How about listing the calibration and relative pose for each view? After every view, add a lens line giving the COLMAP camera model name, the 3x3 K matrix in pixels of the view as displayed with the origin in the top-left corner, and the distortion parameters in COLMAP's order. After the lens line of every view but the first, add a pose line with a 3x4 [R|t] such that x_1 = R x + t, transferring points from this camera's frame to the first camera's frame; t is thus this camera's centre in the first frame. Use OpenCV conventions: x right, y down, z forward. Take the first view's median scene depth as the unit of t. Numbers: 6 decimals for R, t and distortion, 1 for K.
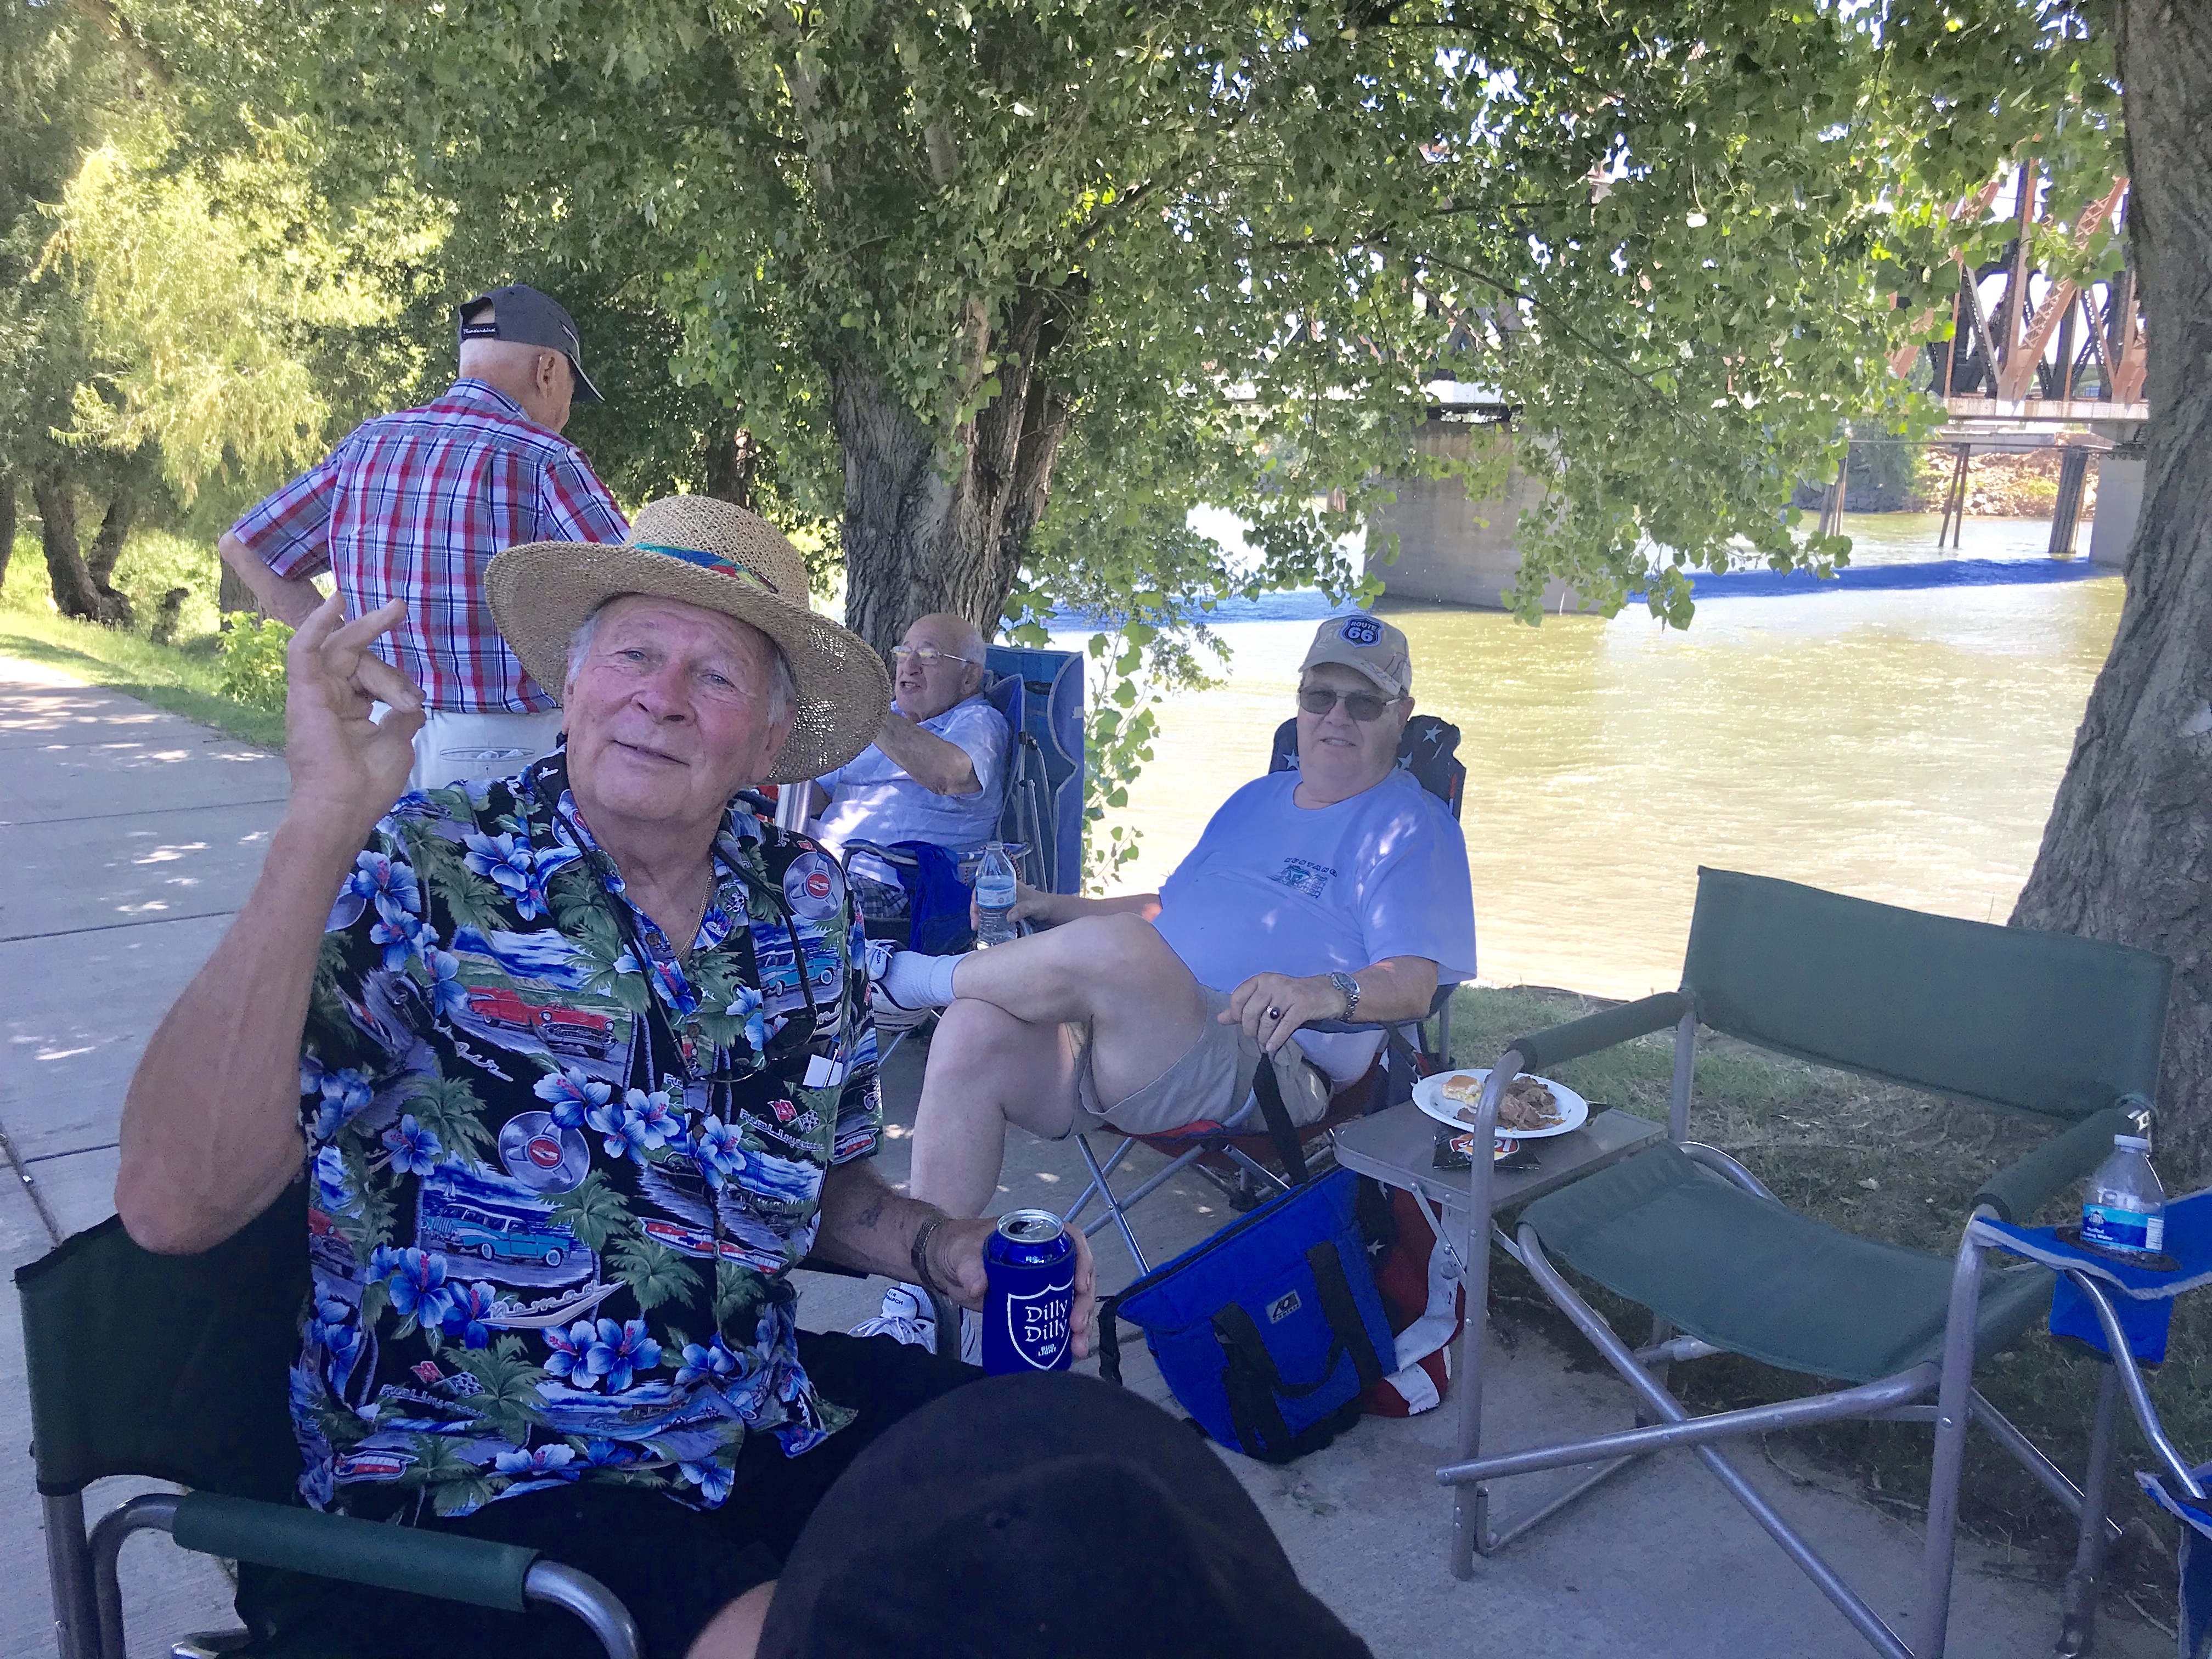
lens RADIAL K [[1761.2, 0, 1131.5], [0, 1761.2, 886.0], [0, 0, 1]] dist [0.048908, -0.064919]
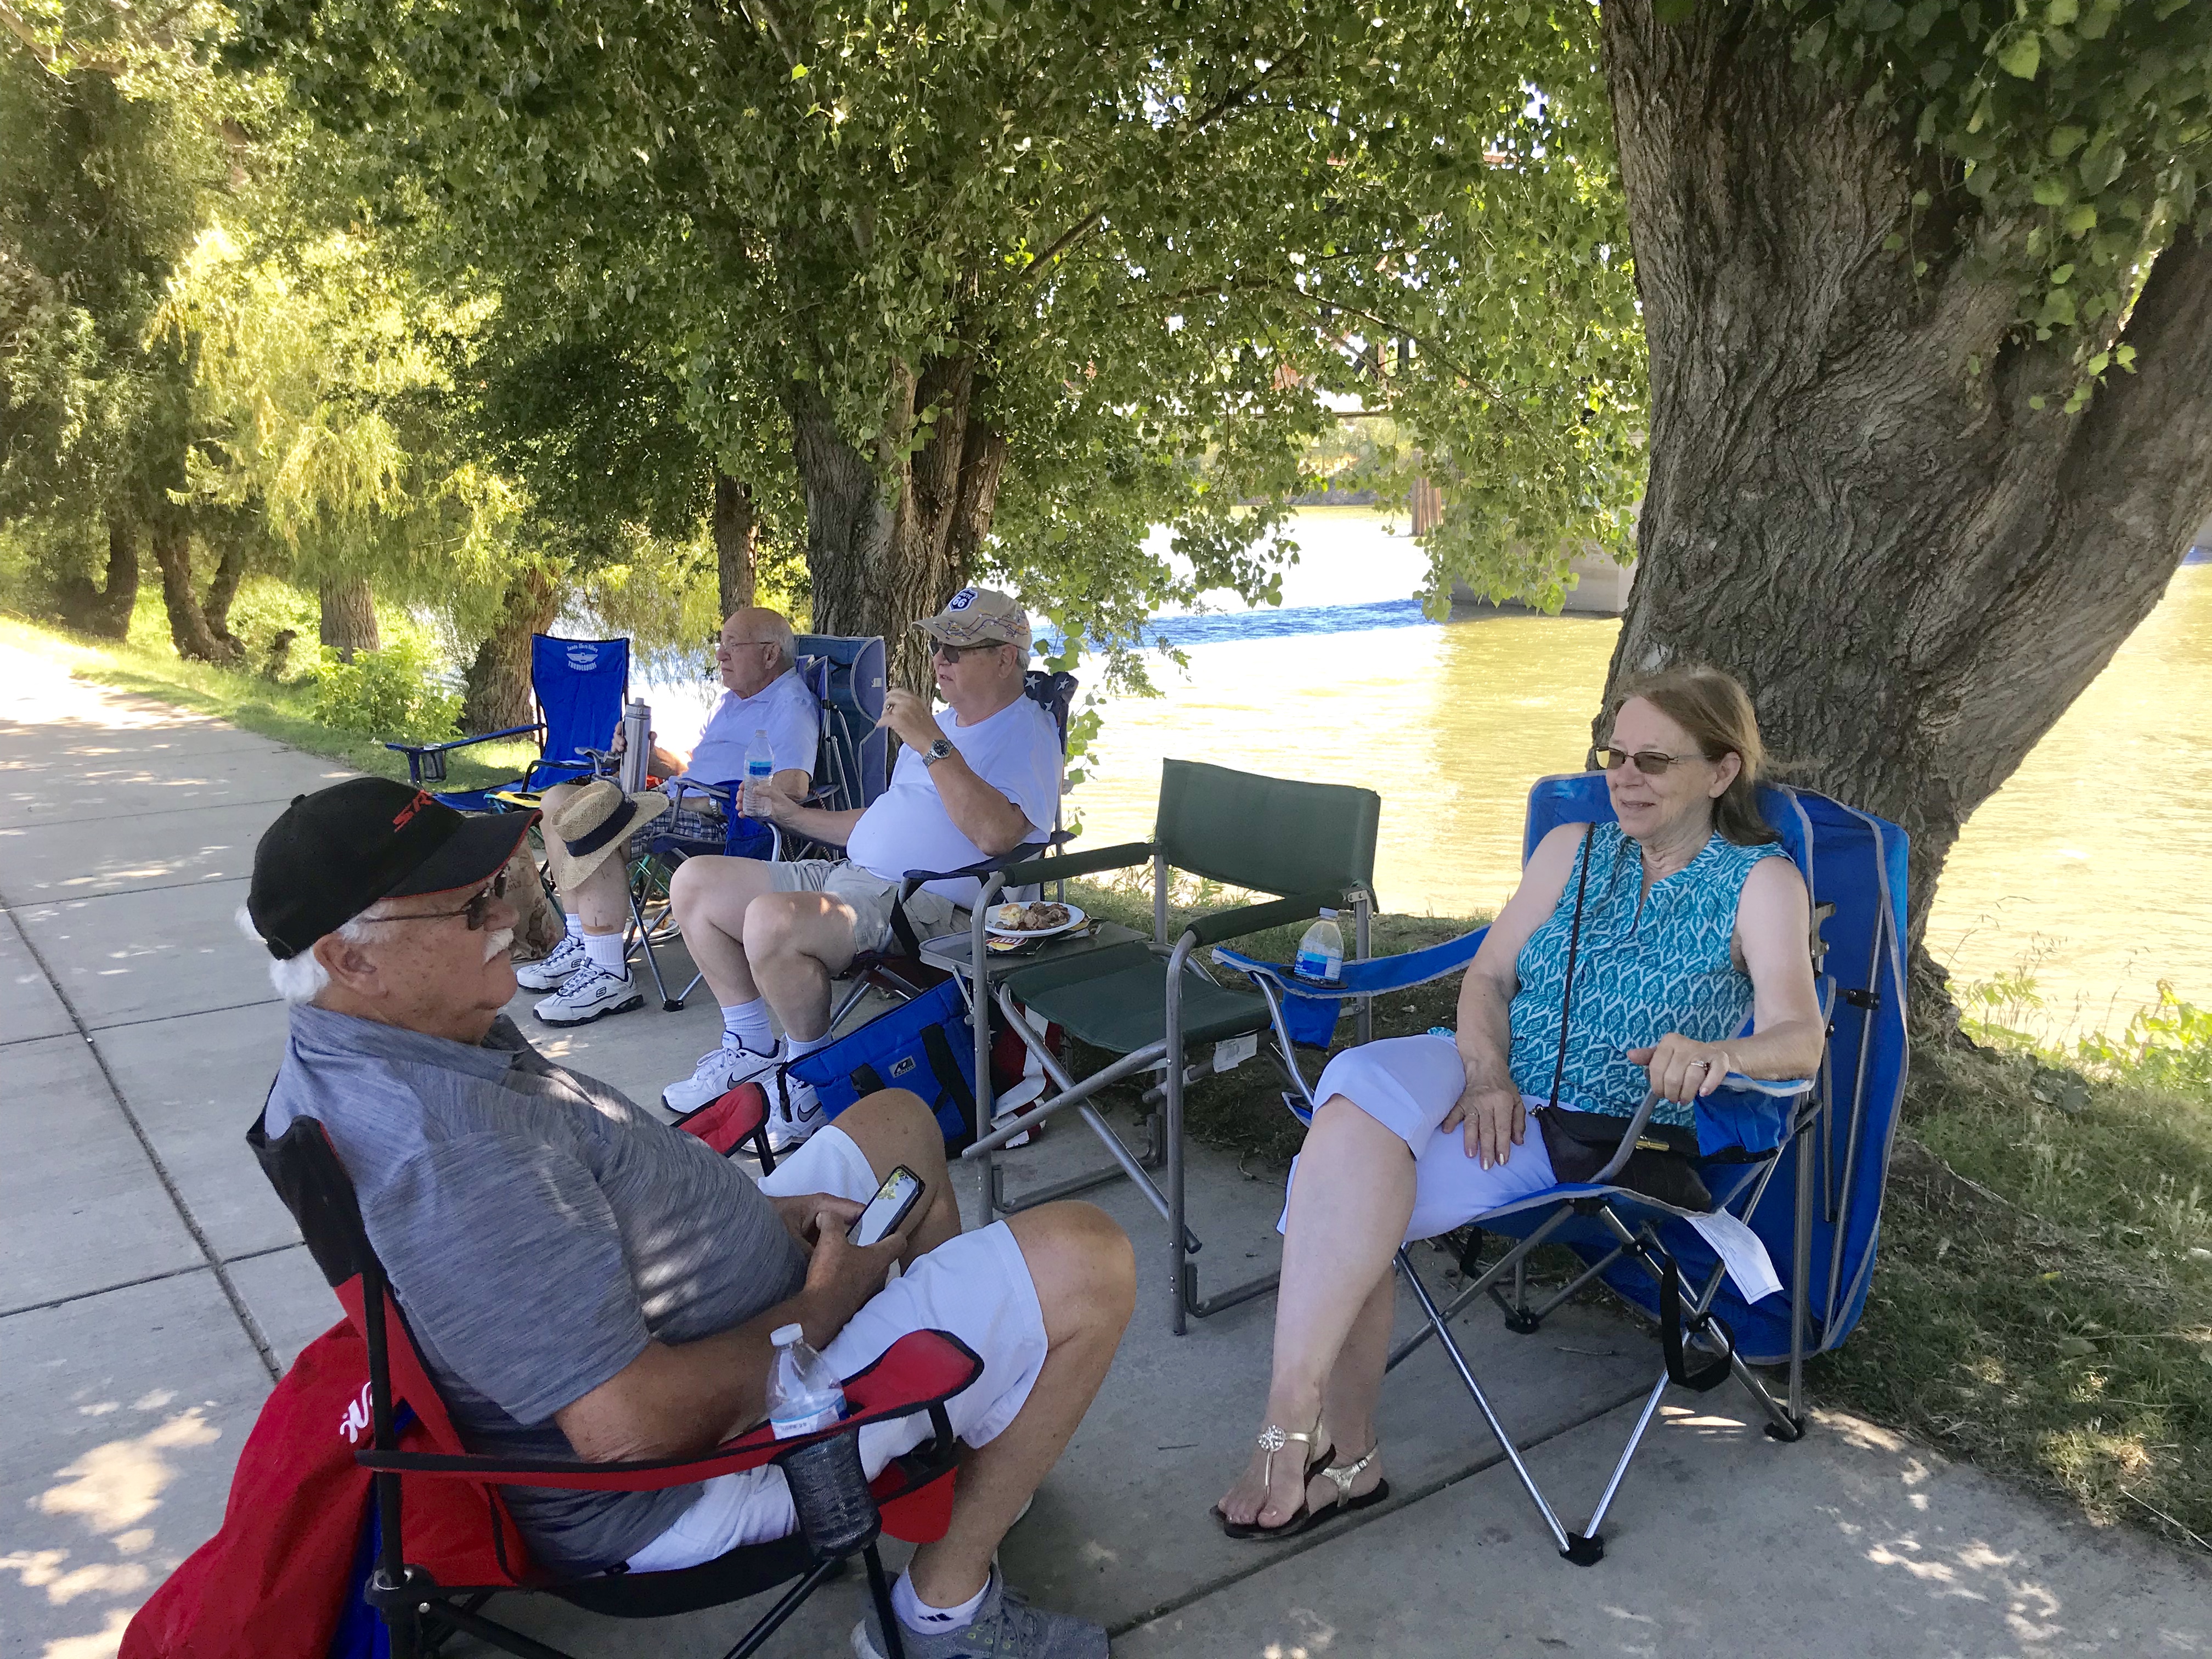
lens RADIAL K [[1794.7, 0, 1106.0], [0, 1794.7, 829.5], [0, 0, 1]] dist [0.078856, -0.133358]
pose [[0.996972, -0.021798, -0.074646, 0.038367], [0.018475, 0.998820, -0.044922, 0.011587], [0.075537, 0.043407, 0.996198, -0.048947]]
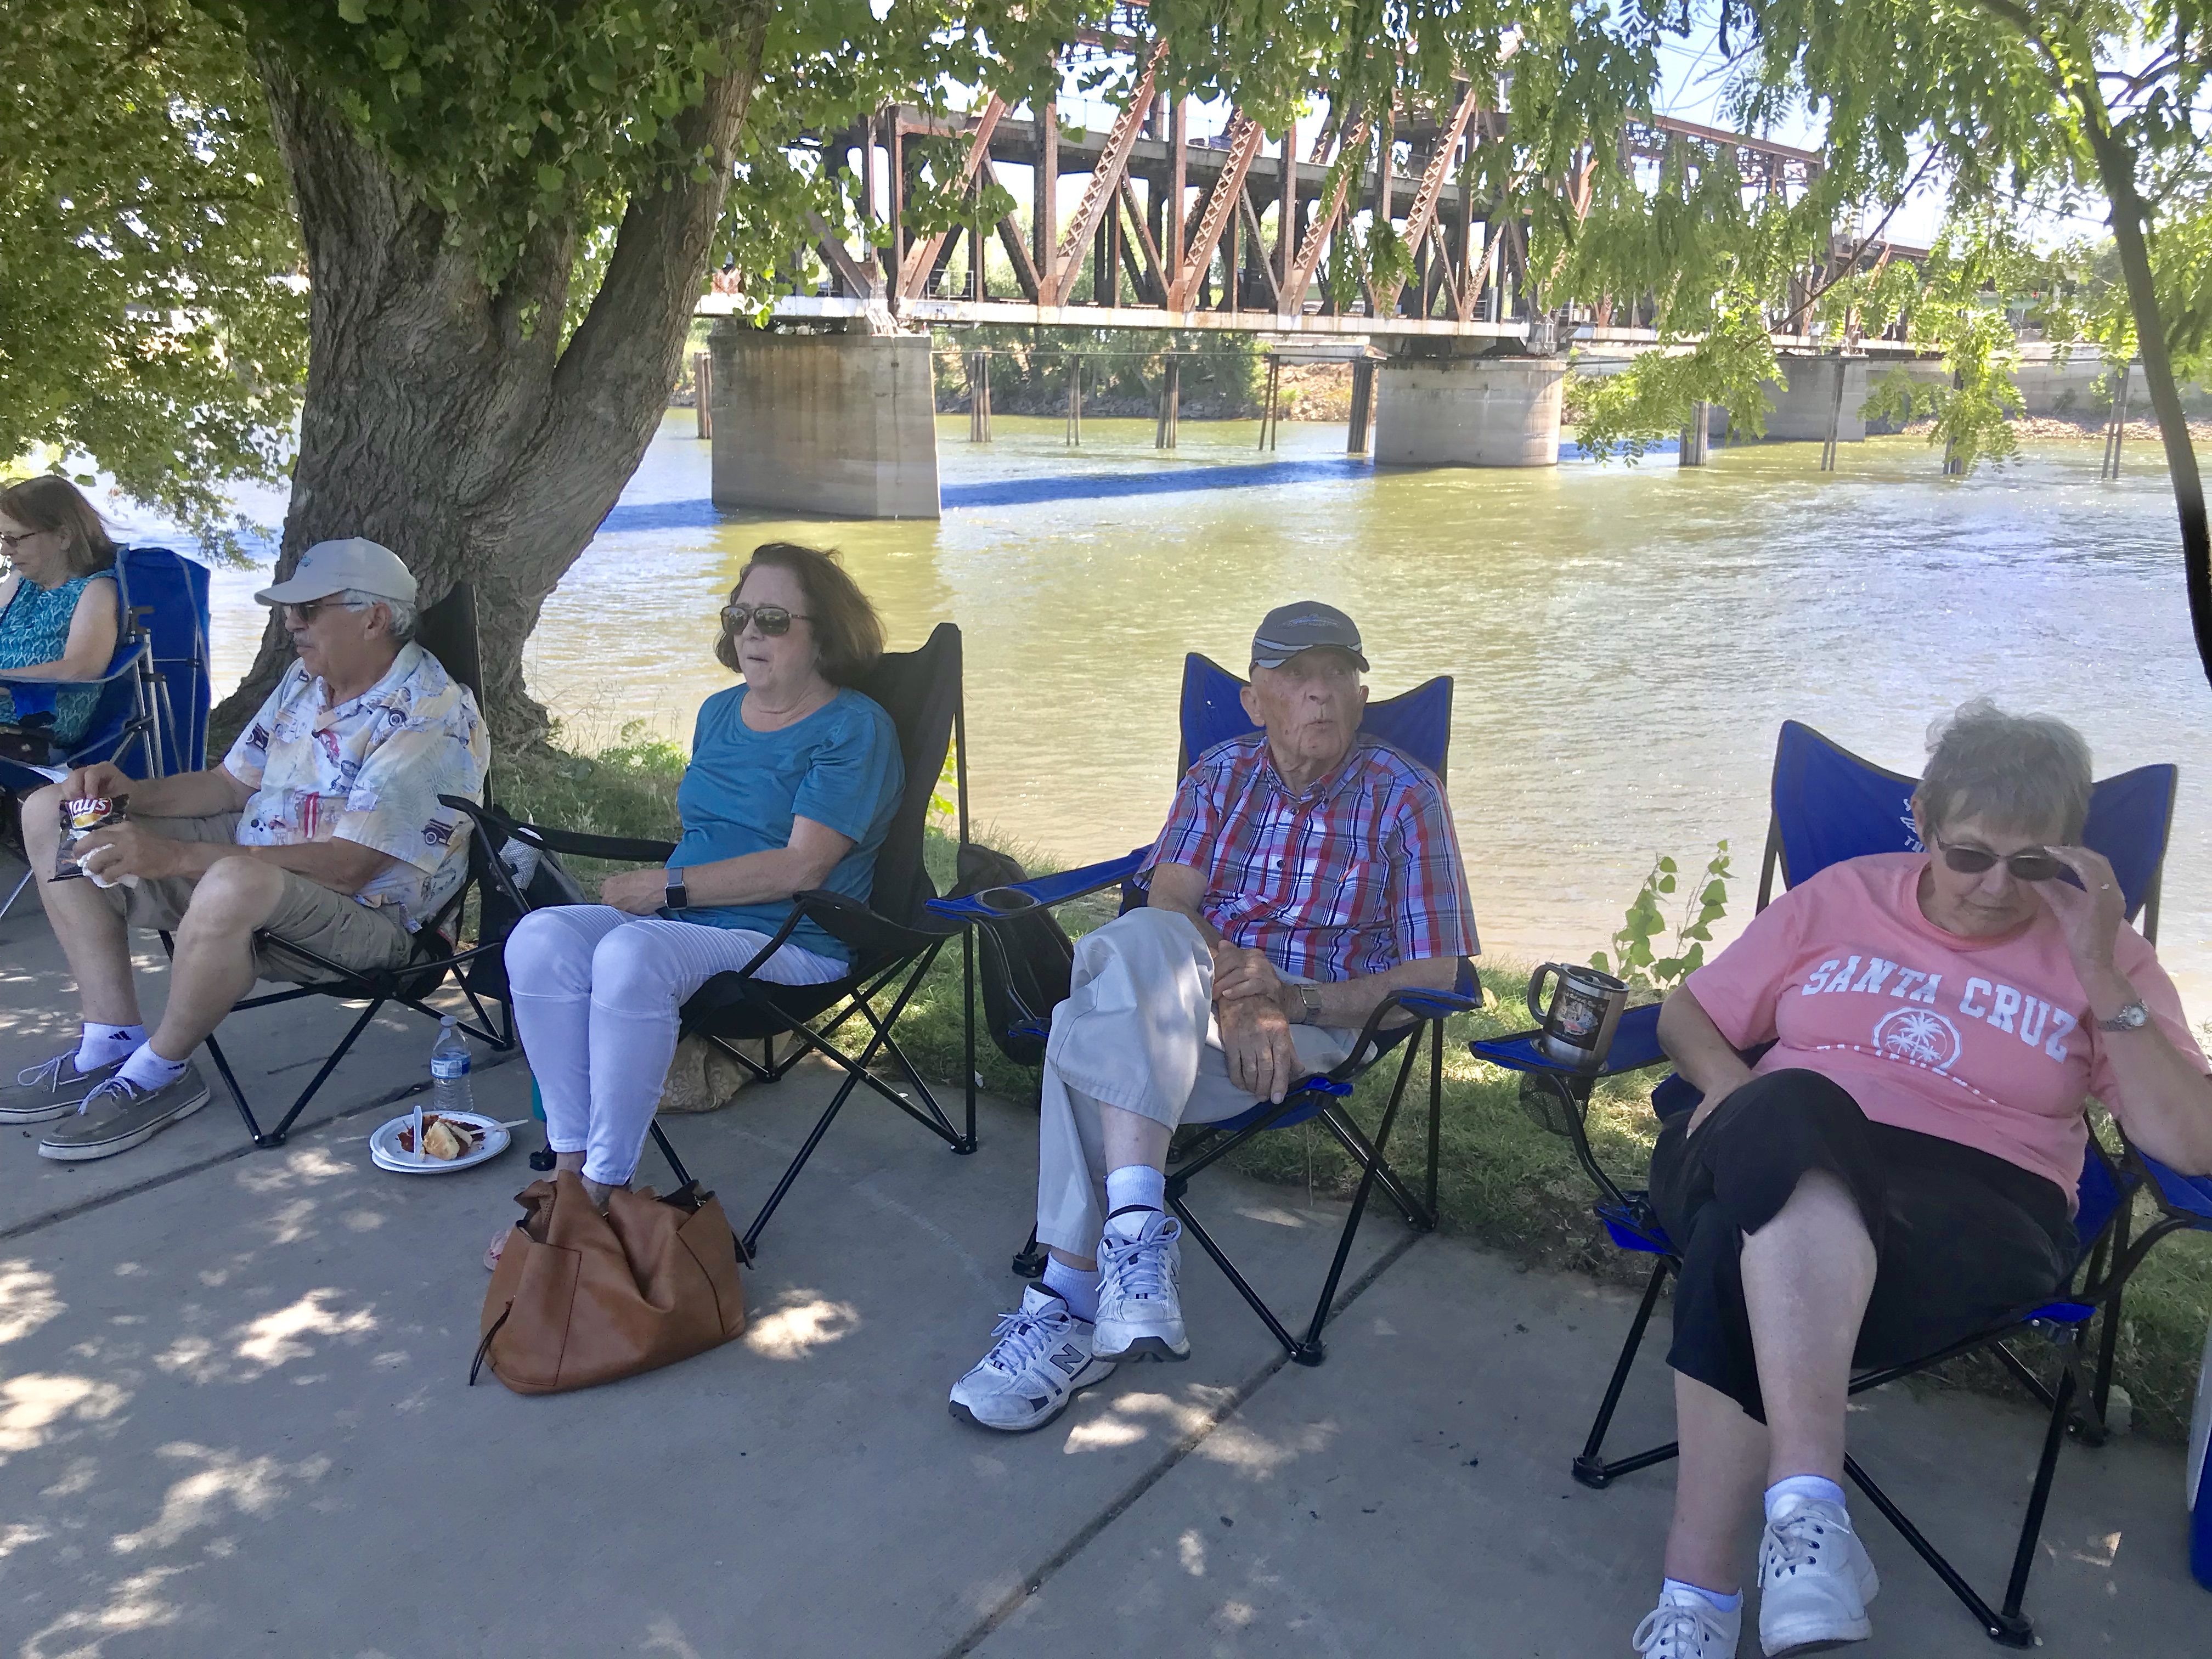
lens RADIAL K [[1821.9, 0, 1106.0], [0, 1821.9, 829.5], [0, 0, 1]] dist [0.011930, -0.013389]
pose [[0.956095, -0.077286, 0.282683, 0.111823], [0.074583, 0.997008, 0.020328, 0.038933], [-0.283408, 0.001648, 0.958998, -0.154595]]
